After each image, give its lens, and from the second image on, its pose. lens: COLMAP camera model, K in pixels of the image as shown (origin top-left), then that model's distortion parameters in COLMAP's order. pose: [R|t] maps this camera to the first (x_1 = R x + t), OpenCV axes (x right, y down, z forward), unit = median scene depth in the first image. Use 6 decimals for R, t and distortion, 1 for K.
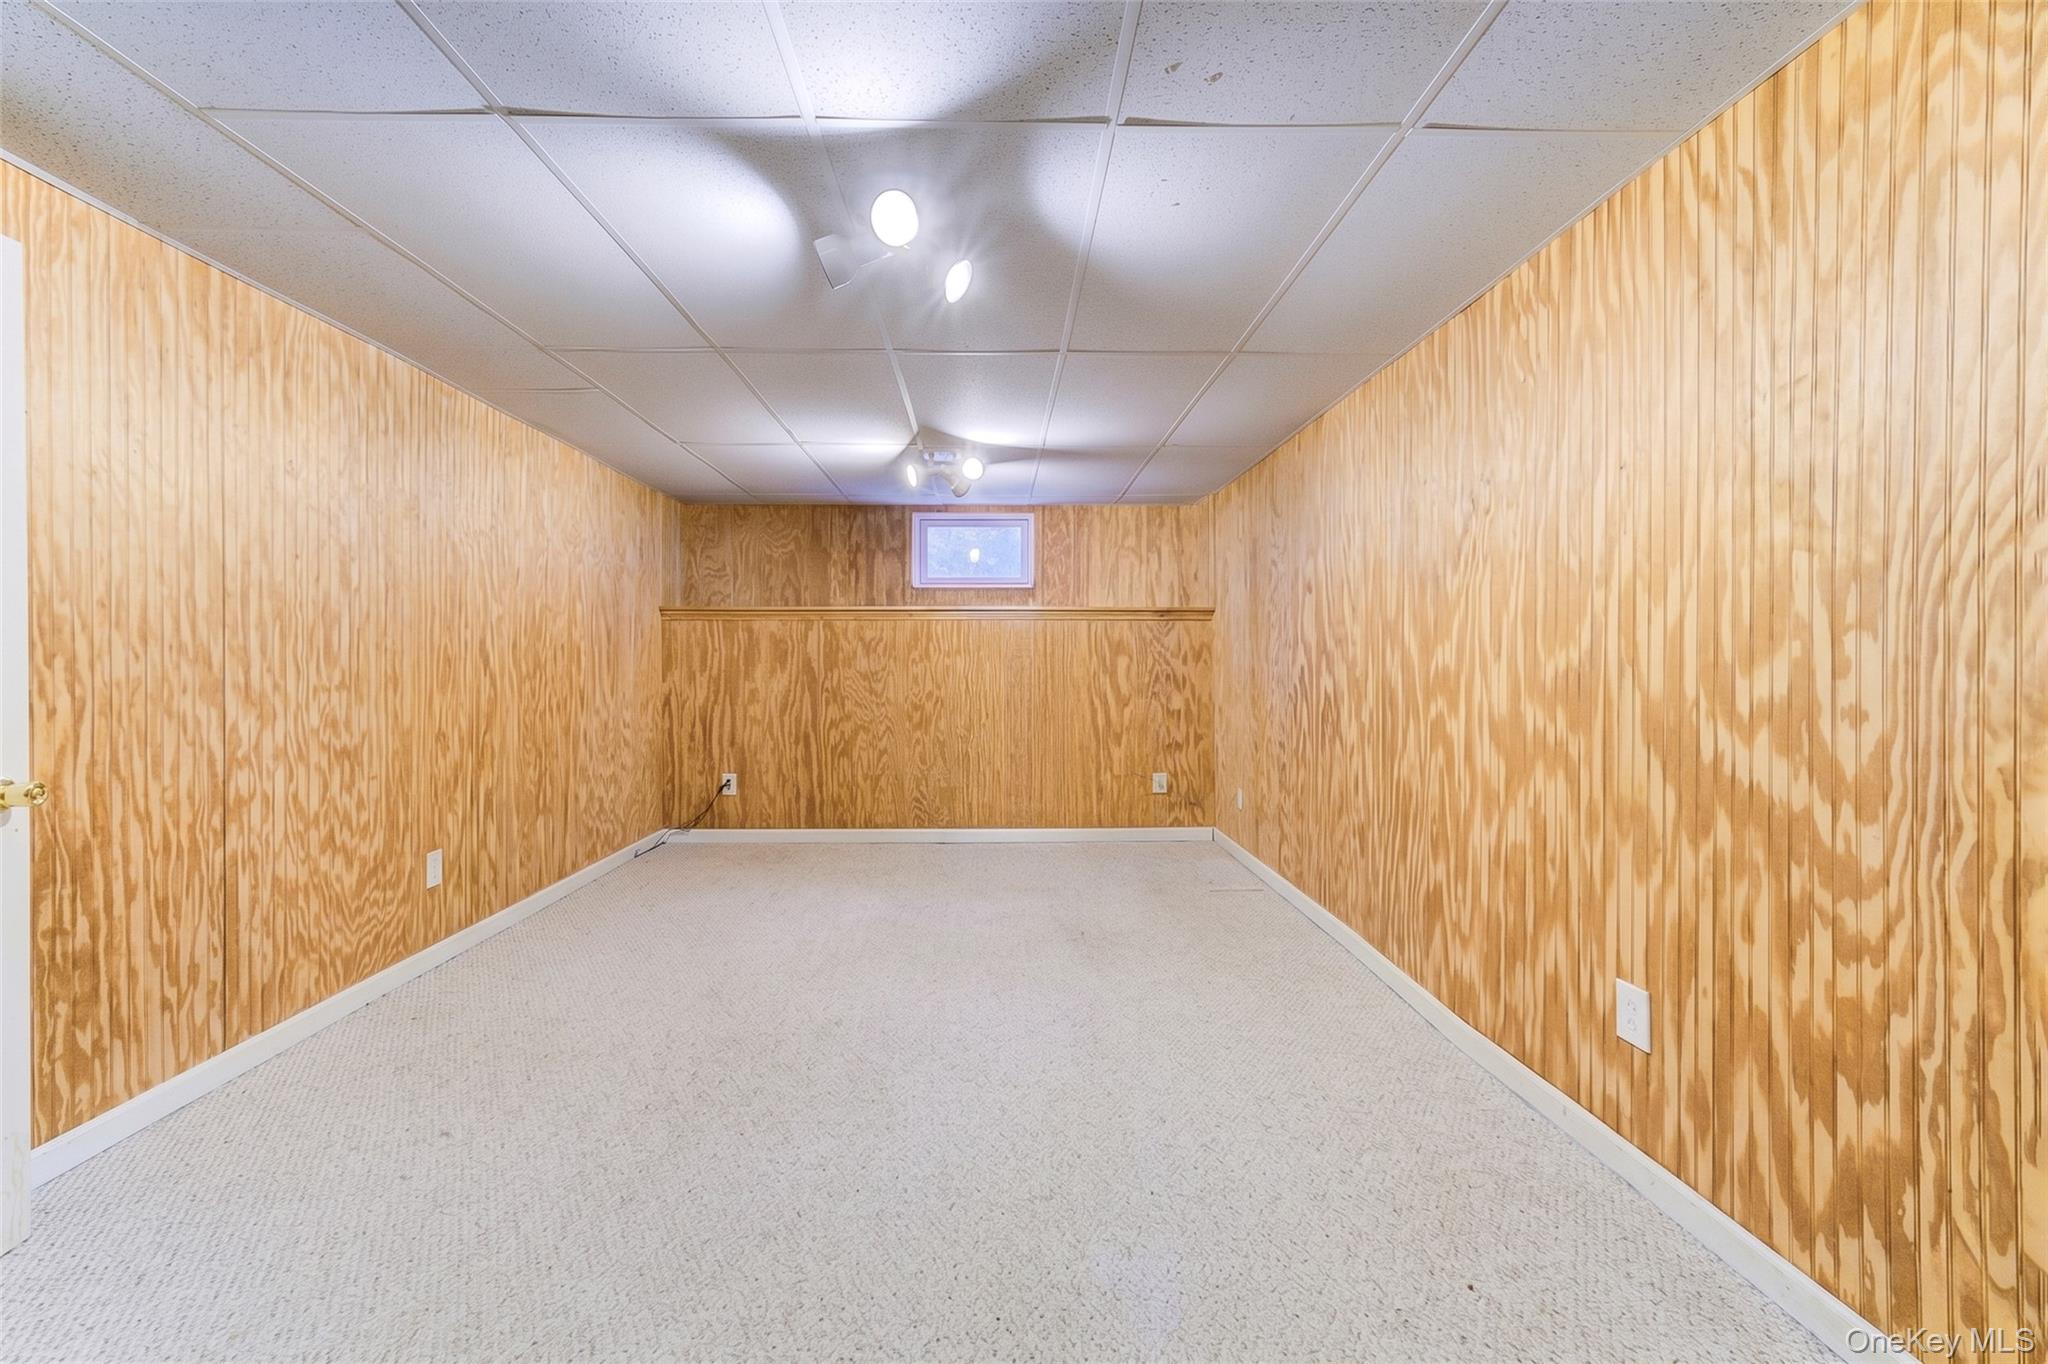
lens RADIAL K [[829.6, 0, 1000.1], [0, 829.6, 674.0], [0, 0, 1]] dist [-0.001242, -0.000590]
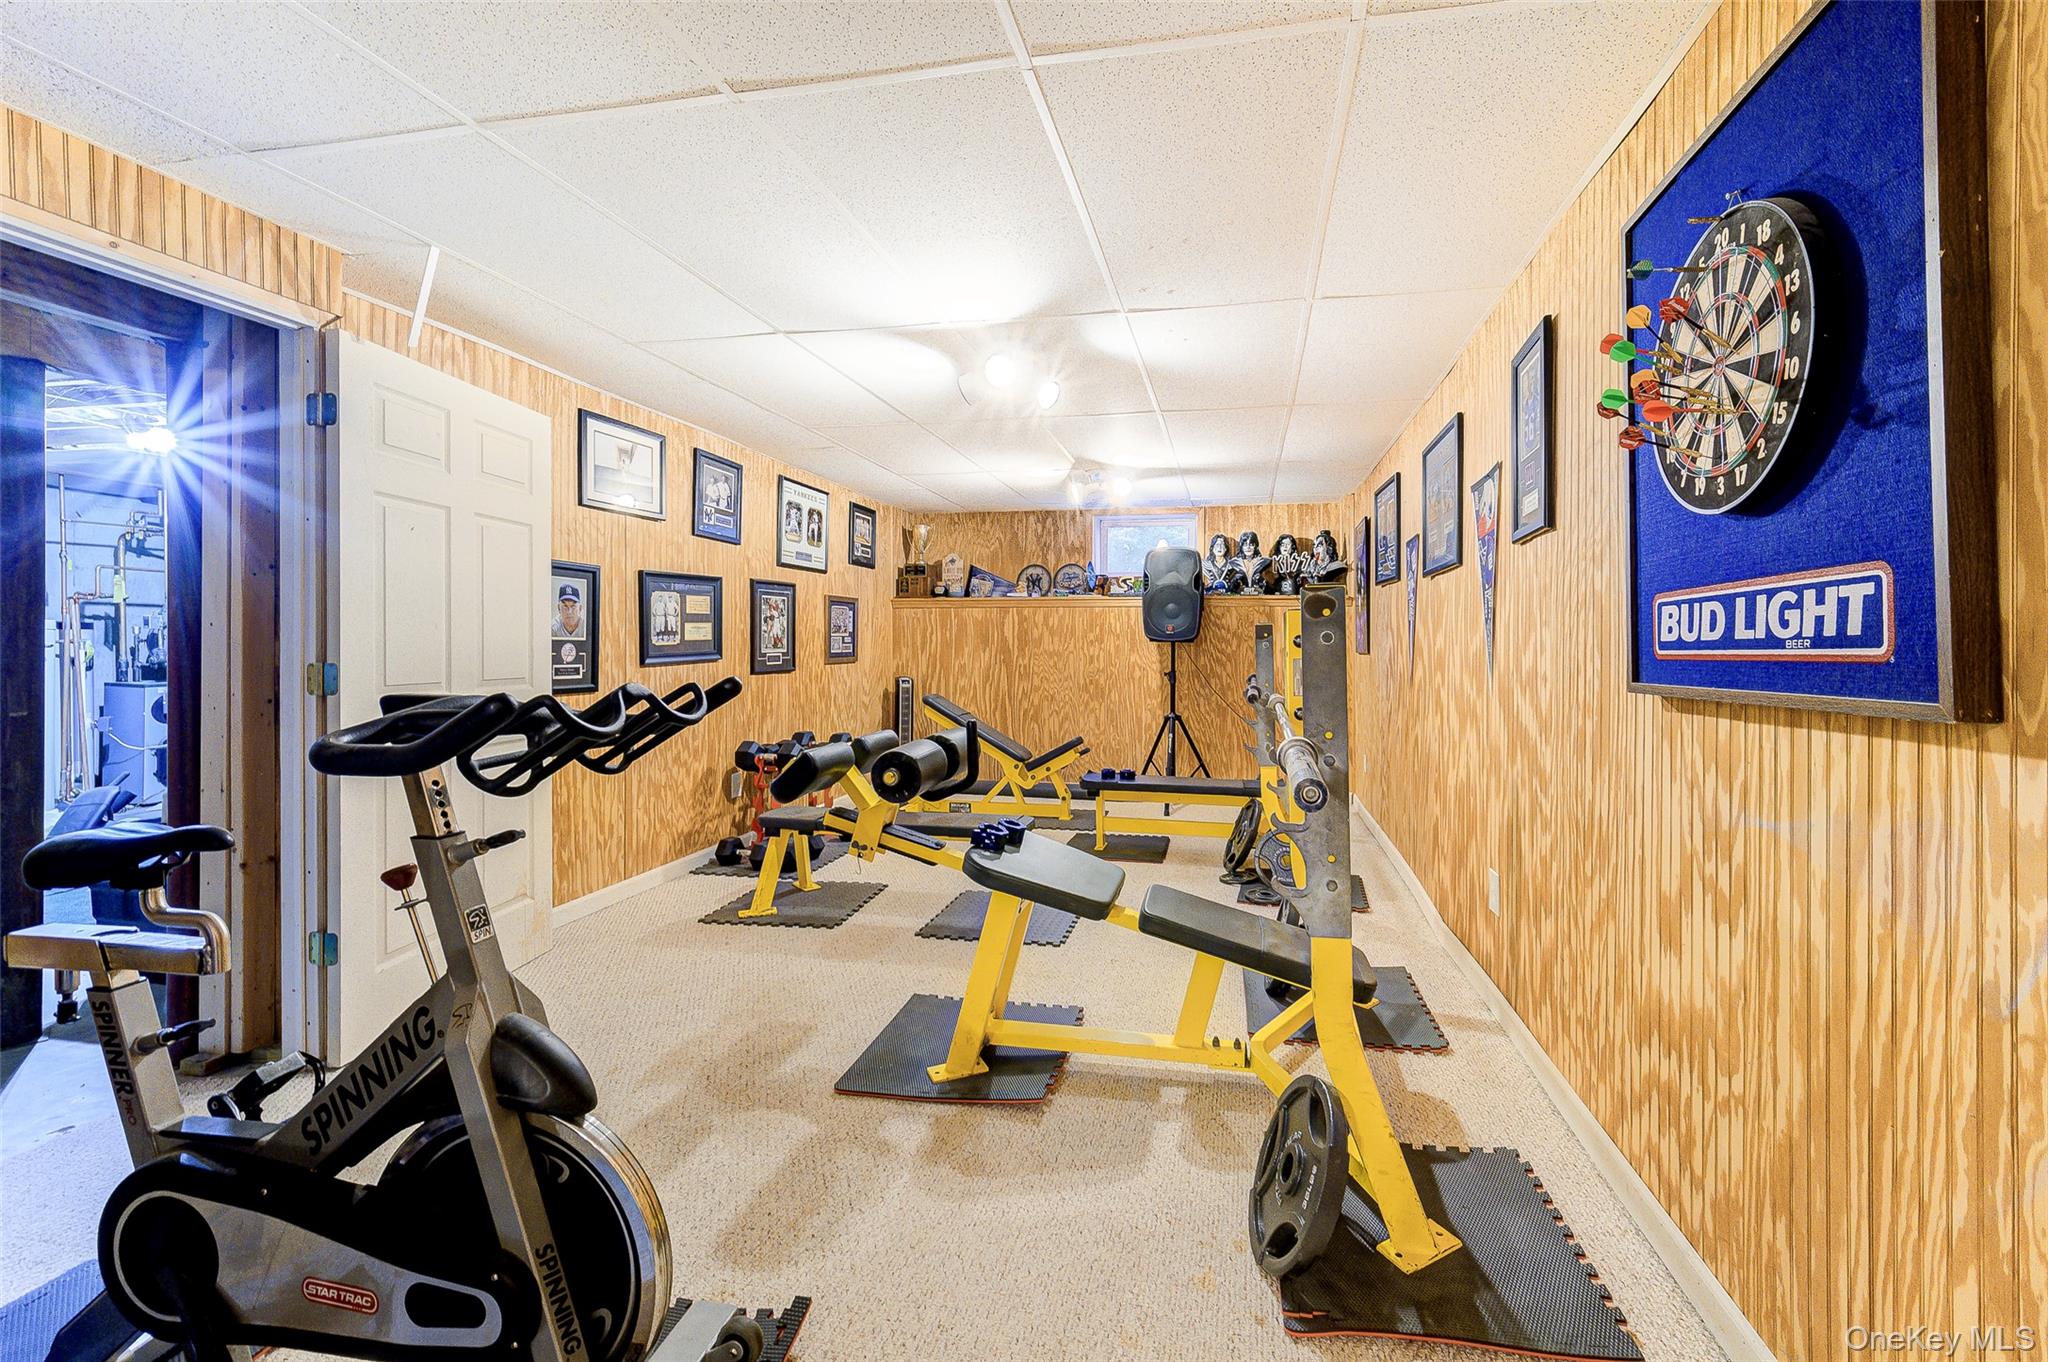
lens RADIAL K [[855.1, 0, 1035.1], [0, 855.1, 644.3], [0, 0, 1]] dist [-0.000378, -0.000123]
pose [[0.969590, 0.003547, -0.244710, 0.240896], [-0.006648, 0.999908, -0.011847, 0.004609], [0.244646, 0.013113, 0.969524, -0.411779]]
